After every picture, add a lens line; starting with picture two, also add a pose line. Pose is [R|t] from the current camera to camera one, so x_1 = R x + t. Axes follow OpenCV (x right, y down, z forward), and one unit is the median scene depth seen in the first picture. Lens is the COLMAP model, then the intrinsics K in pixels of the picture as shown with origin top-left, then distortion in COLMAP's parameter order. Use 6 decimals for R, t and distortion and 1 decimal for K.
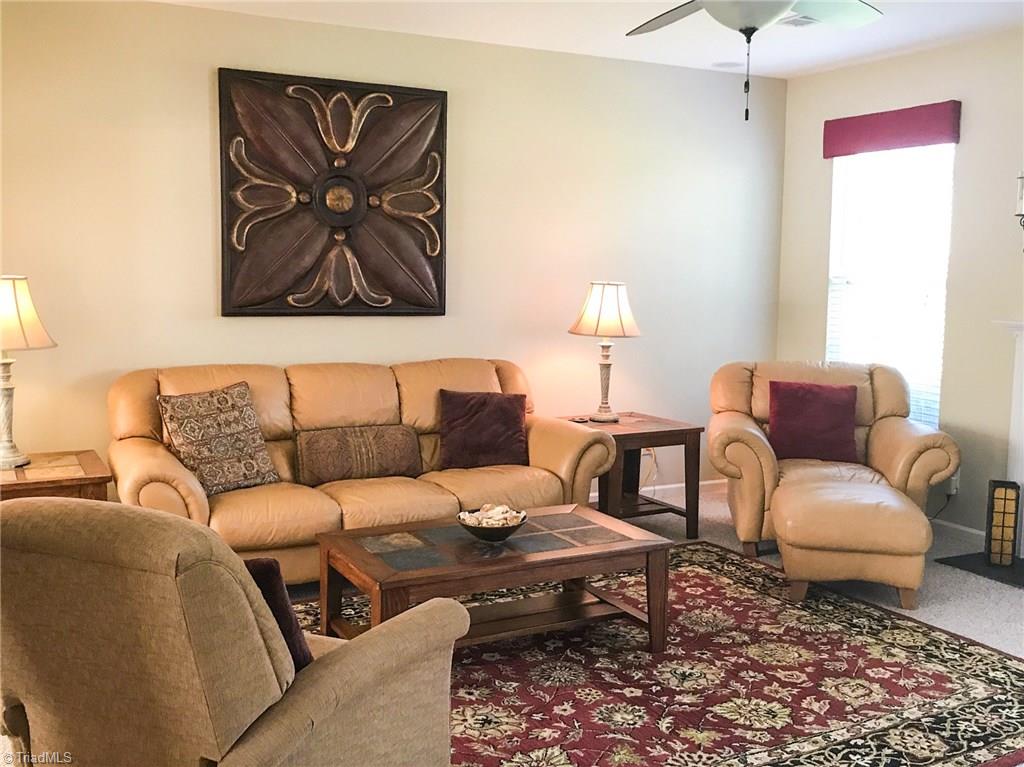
lens RADIAL K [[1029.0, 0, 512.0], [0, 1029.0, 383.5], [0, 0, 1]] dist [0.086043, -0.017212]
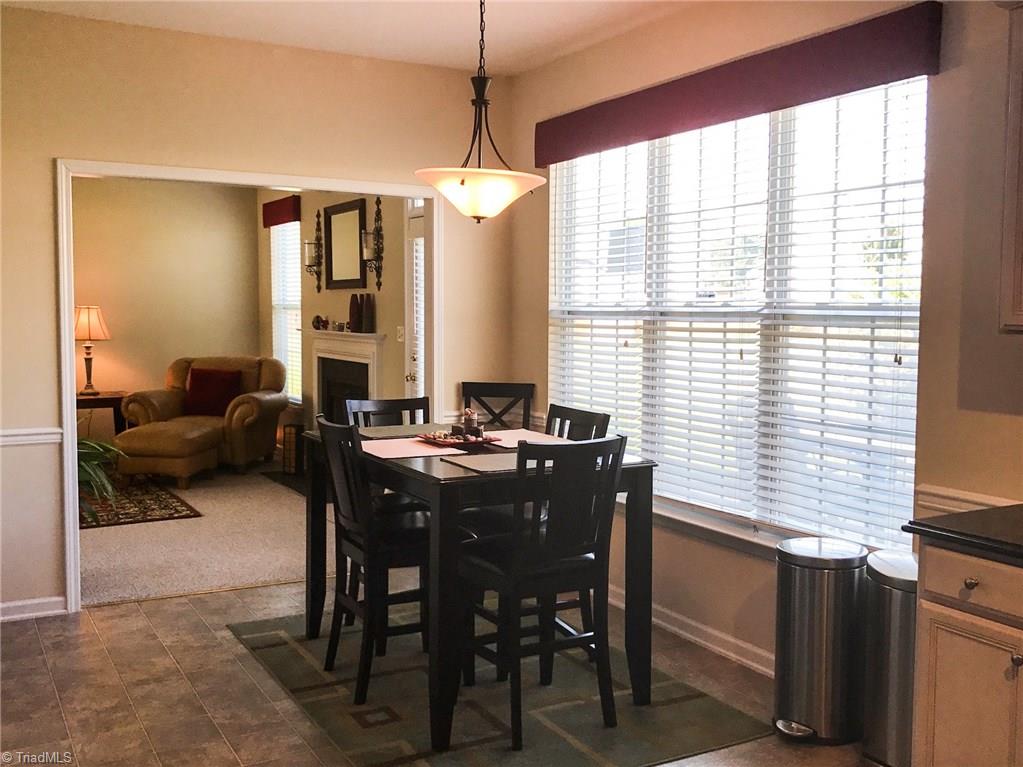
lens RADIAL K [[1028.0, 0, 511.5], [0, 1028.0, 383.5], [0, 0, 1]] dist [0.086043, -0.017212]
pose [[0.999877, -0.010844, 0.011291, 0.766168], [0.011233, 0.999324, -0.035017, 0.088353], [-0.010904, 0.035139, 0.999323, -0.638337]]
